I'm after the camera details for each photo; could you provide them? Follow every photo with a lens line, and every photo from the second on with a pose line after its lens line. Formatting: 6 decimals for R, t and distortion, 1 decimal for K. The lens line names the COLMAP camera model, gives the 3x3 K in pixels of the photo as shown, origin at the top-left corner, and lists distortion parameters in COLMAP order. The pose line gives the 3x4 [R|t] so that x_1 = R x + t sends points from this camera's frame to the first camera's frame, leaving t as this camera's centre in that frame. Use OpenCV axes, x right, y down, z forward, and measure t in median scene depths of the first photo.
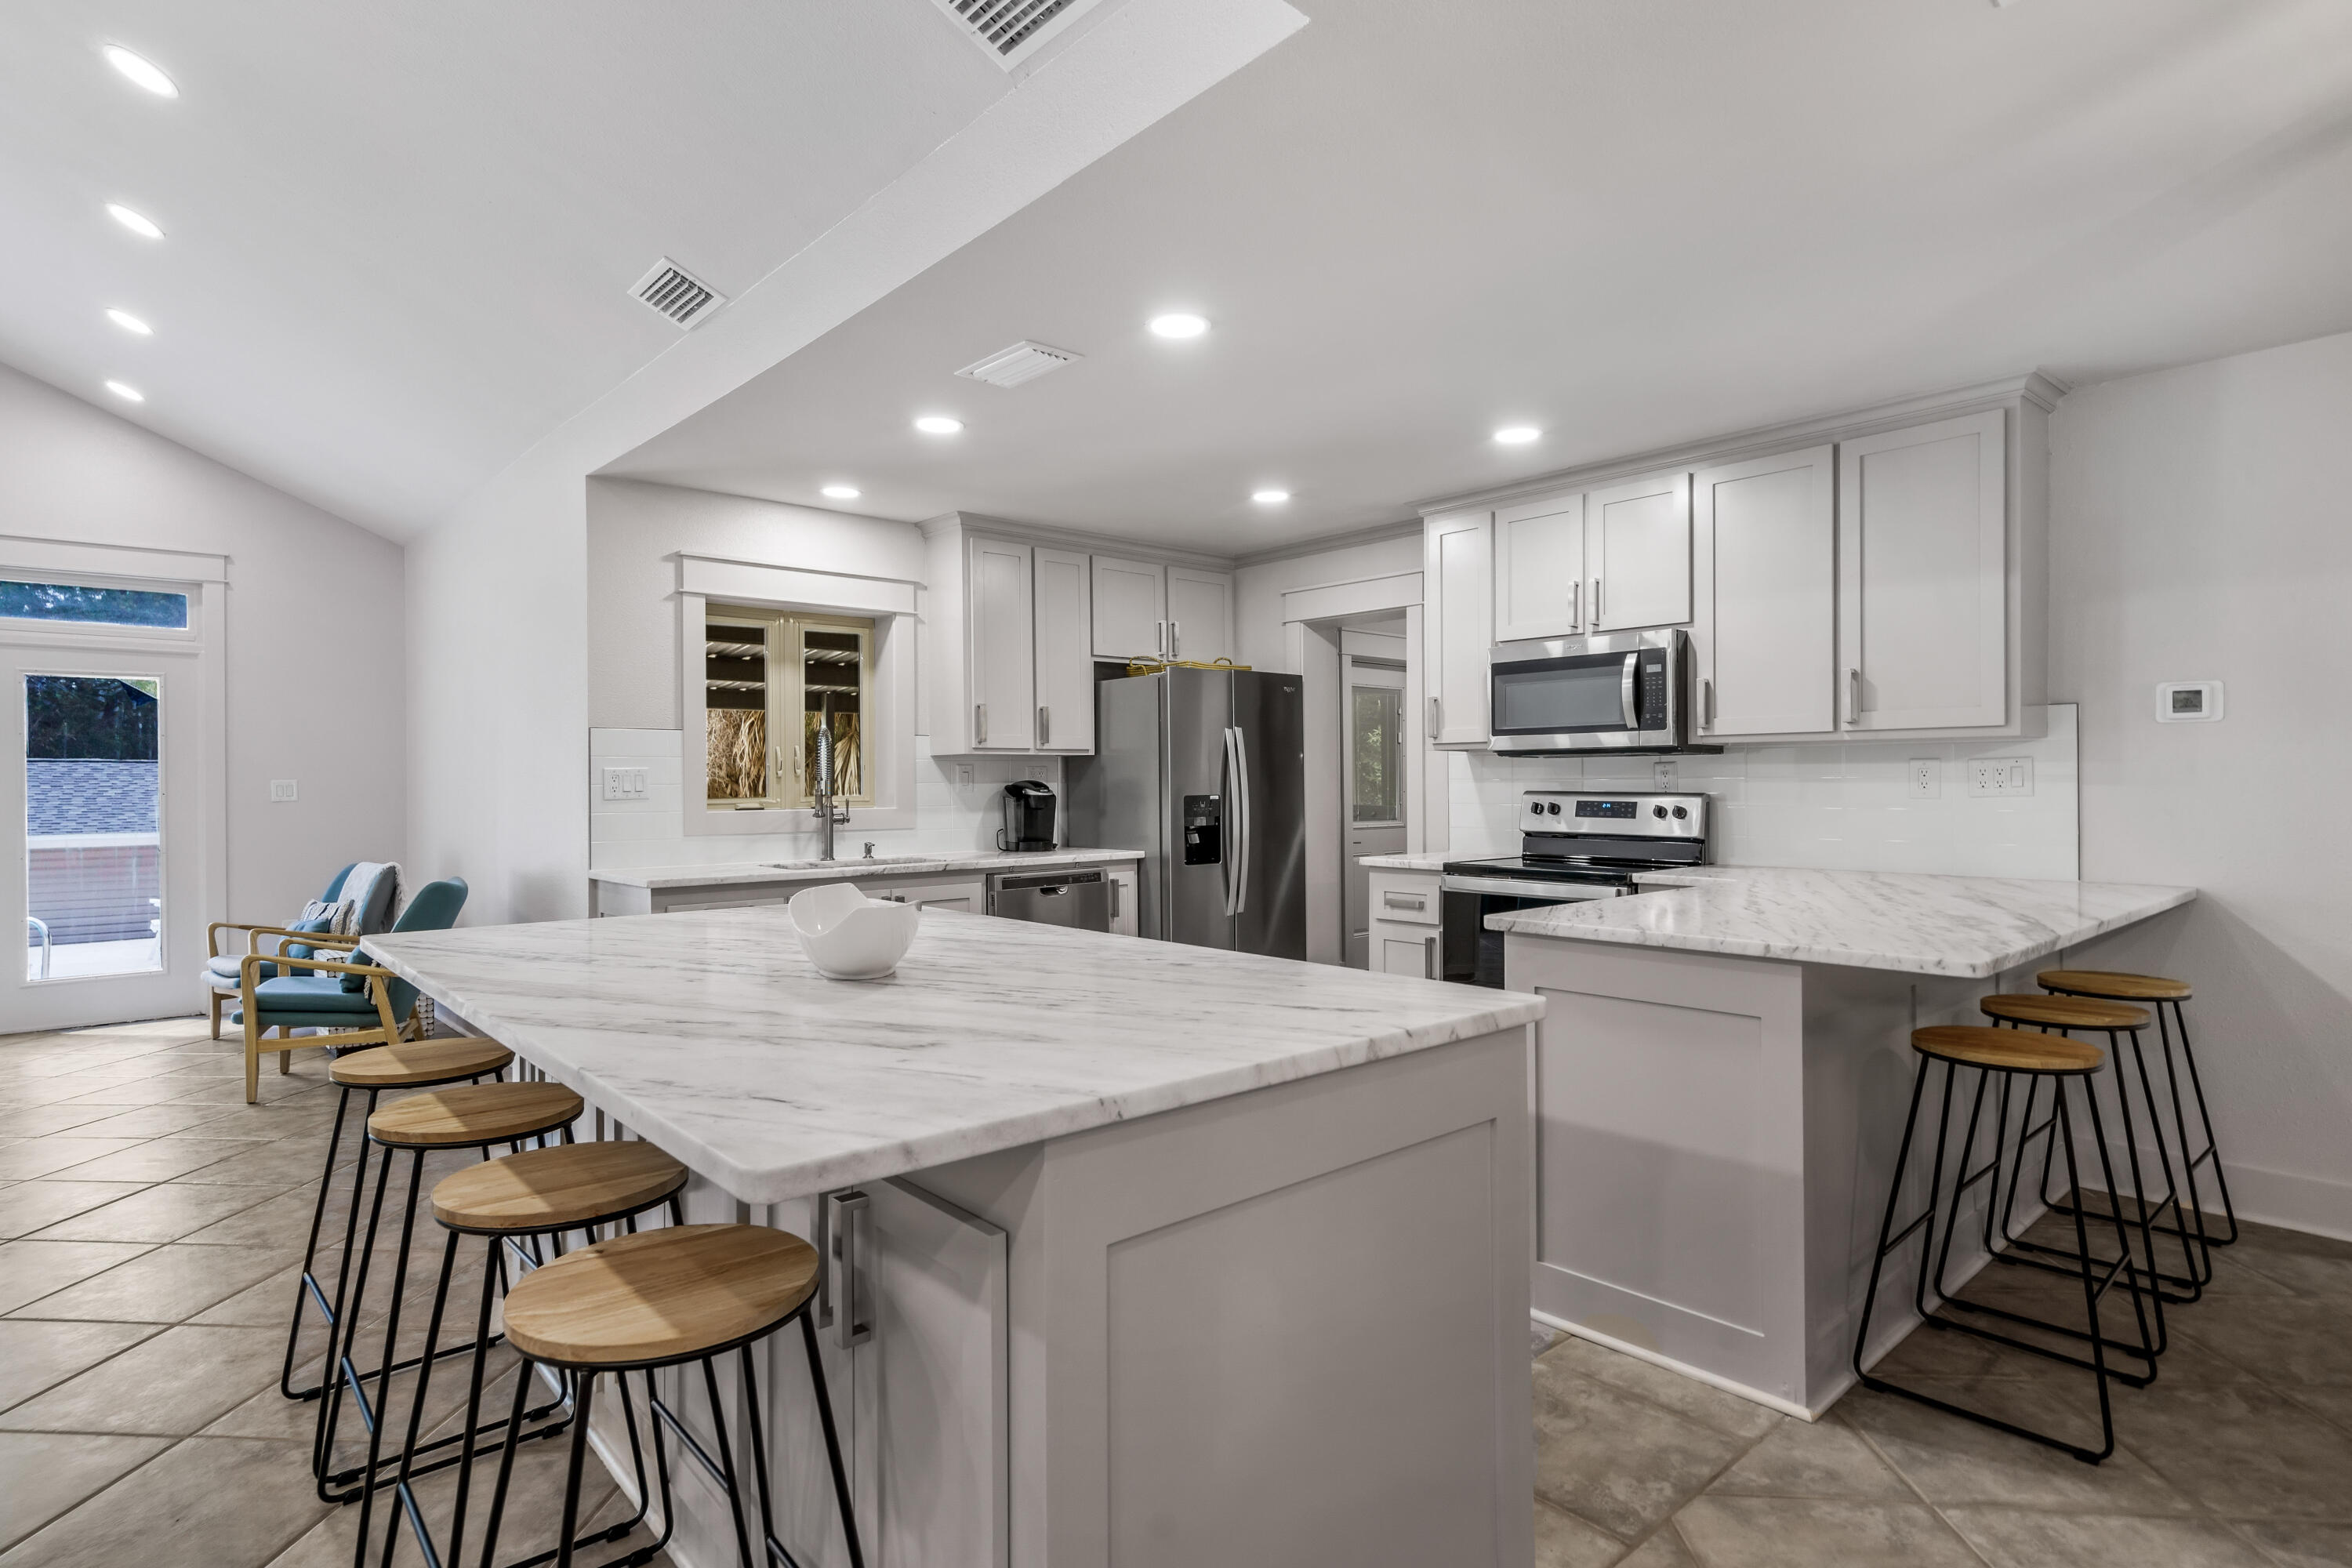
lens RADIAL K [[1200.6, 0, 1143.8], [0, 1200.6, 786.0], [0, 0, 1]] dist [0.000891, 0.000006]
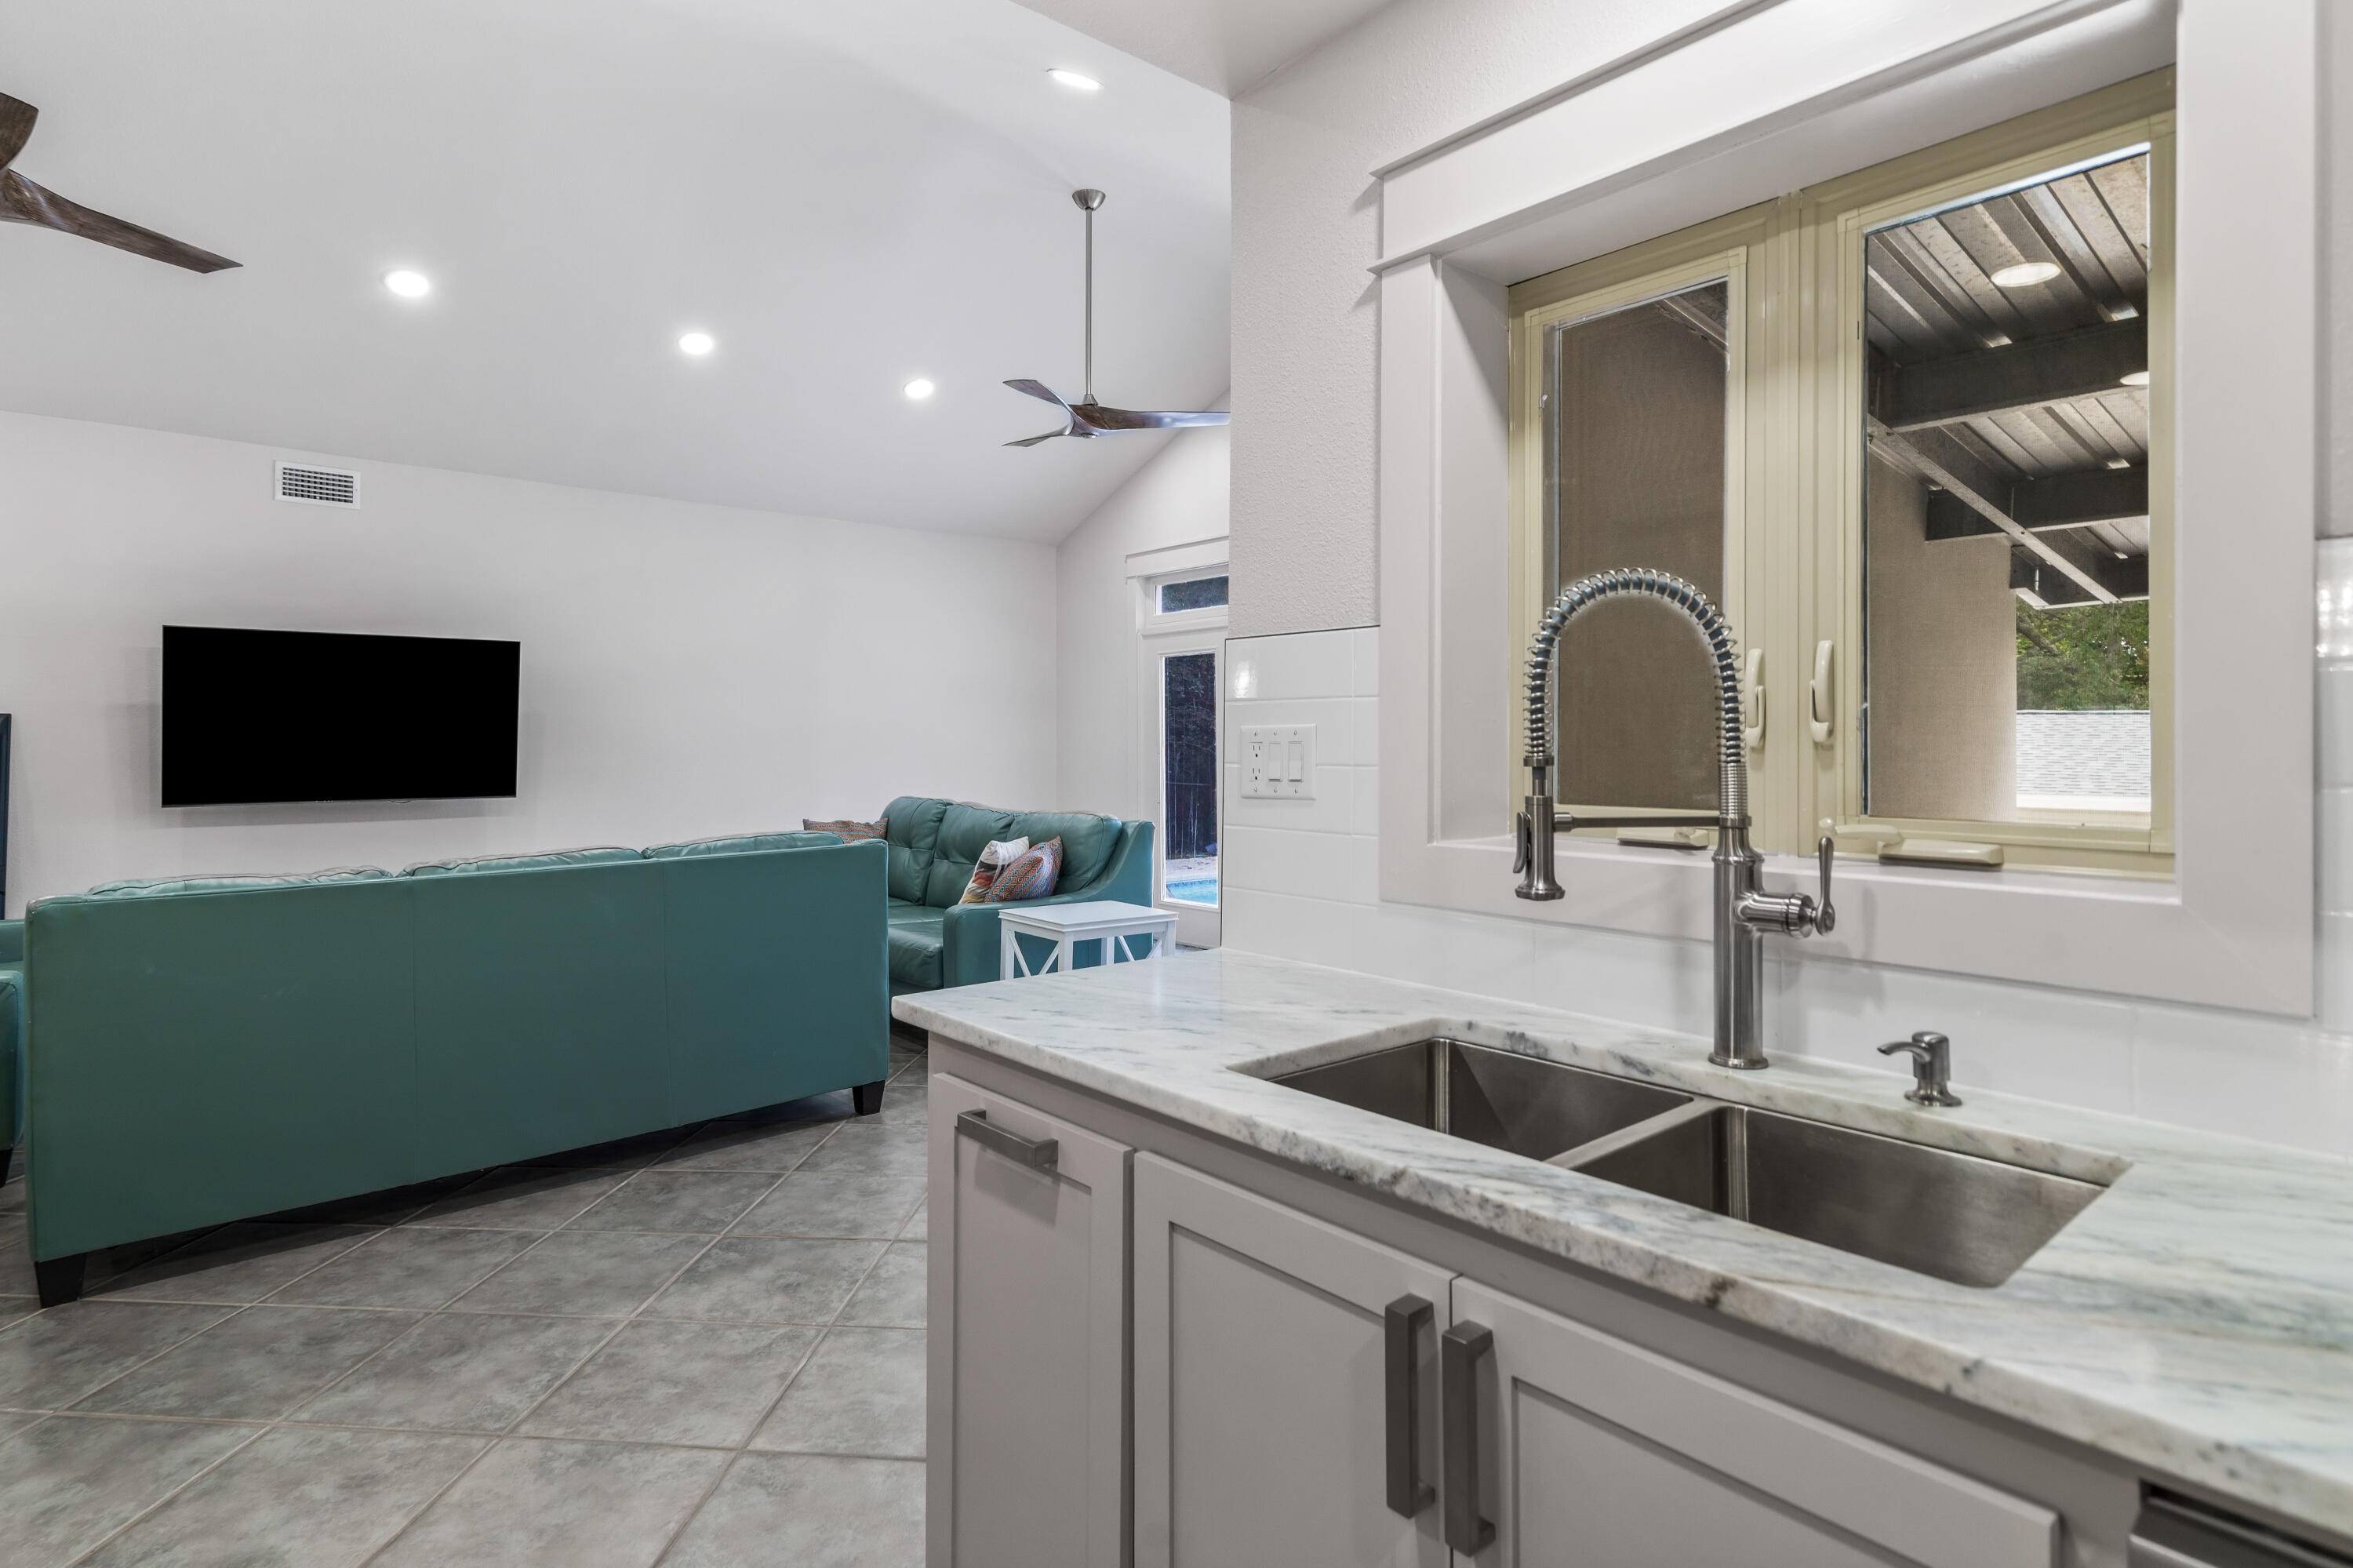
lens RADIAL K [[1209.9, 0, 1175.5], [0, 1209.9, 733.9], [0, 0, 1]] dist [0.002974, 0.001120]
pose [[-0.006431, 0.002420, -0.999976, 0.006777], [-0.001627, 0.999996, 0.002430, -0.012027], [0.999978, 0.001643, -0.006427, 0.895563]]
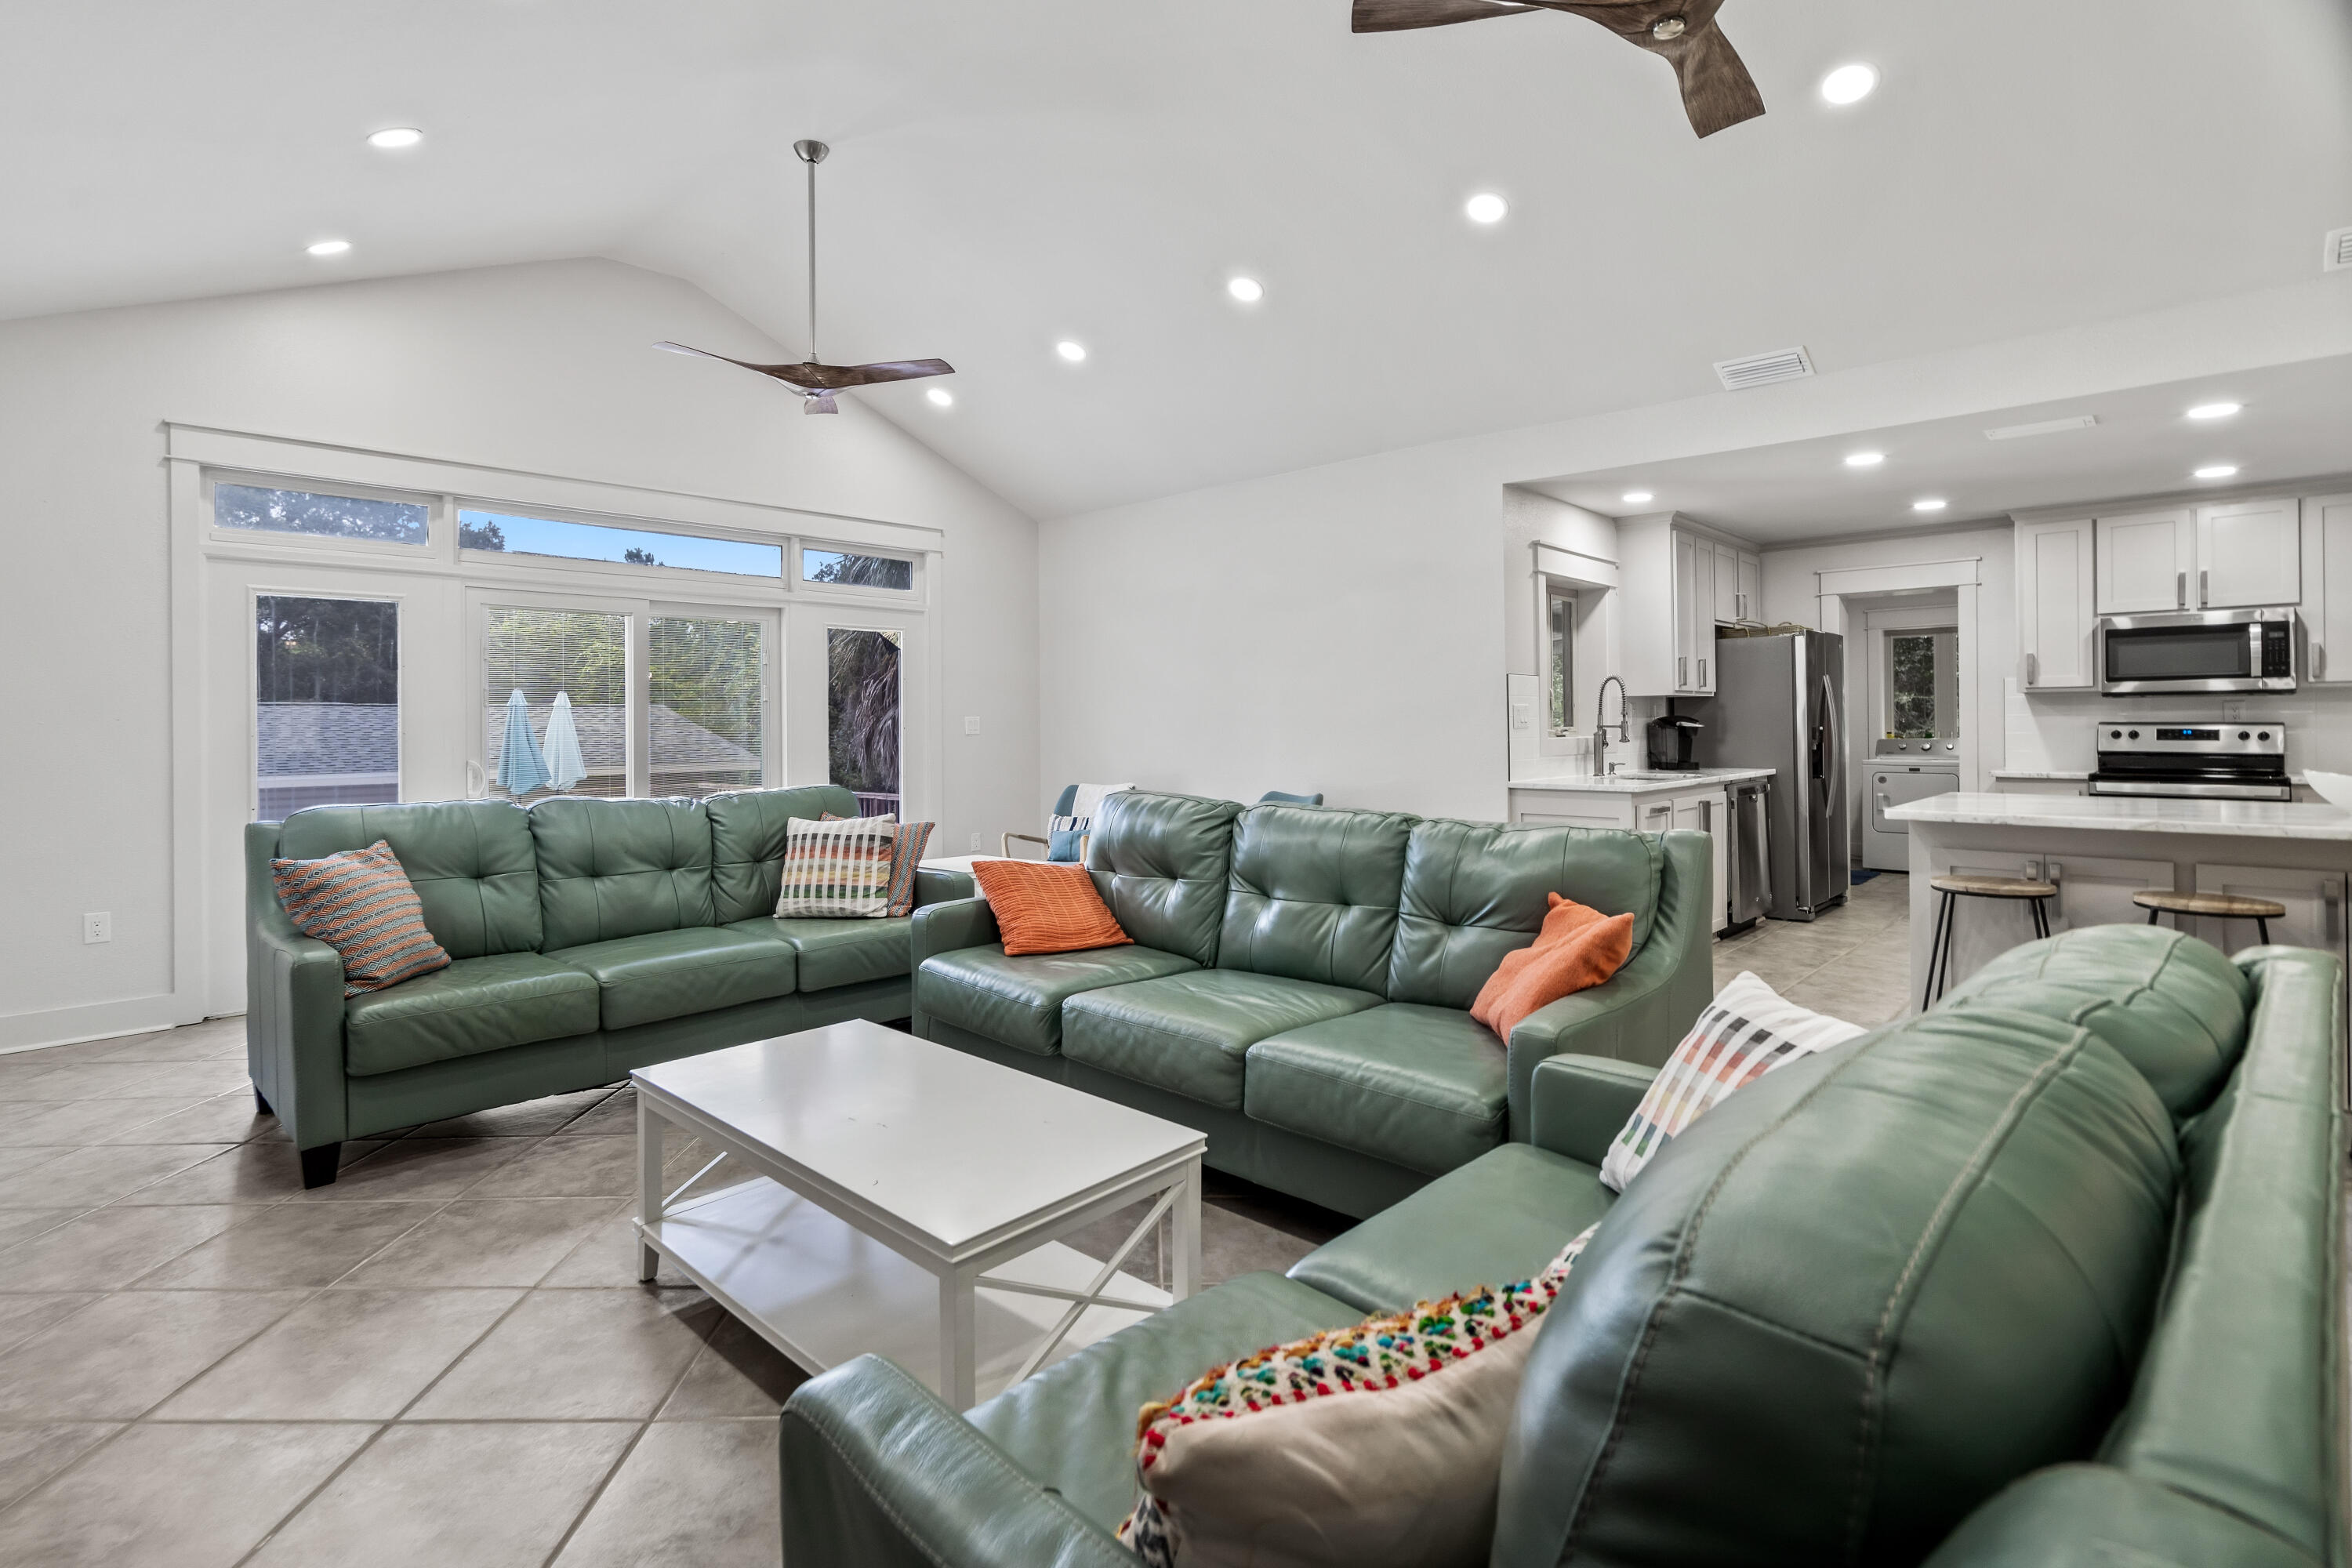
lens RADIAL K [[1108.1, 0, 1170.8], [0, 1108.1, 725.4], [0, 0, 1]] dist [0.011573, 0.000298]
pose [[0.995399, -0.000641, 0.095817, -0.857139], [0.001155, 0.999985, -0.005313, 0.013208], [-0.095813, 0.005399, 0.995385, -0.170102]]
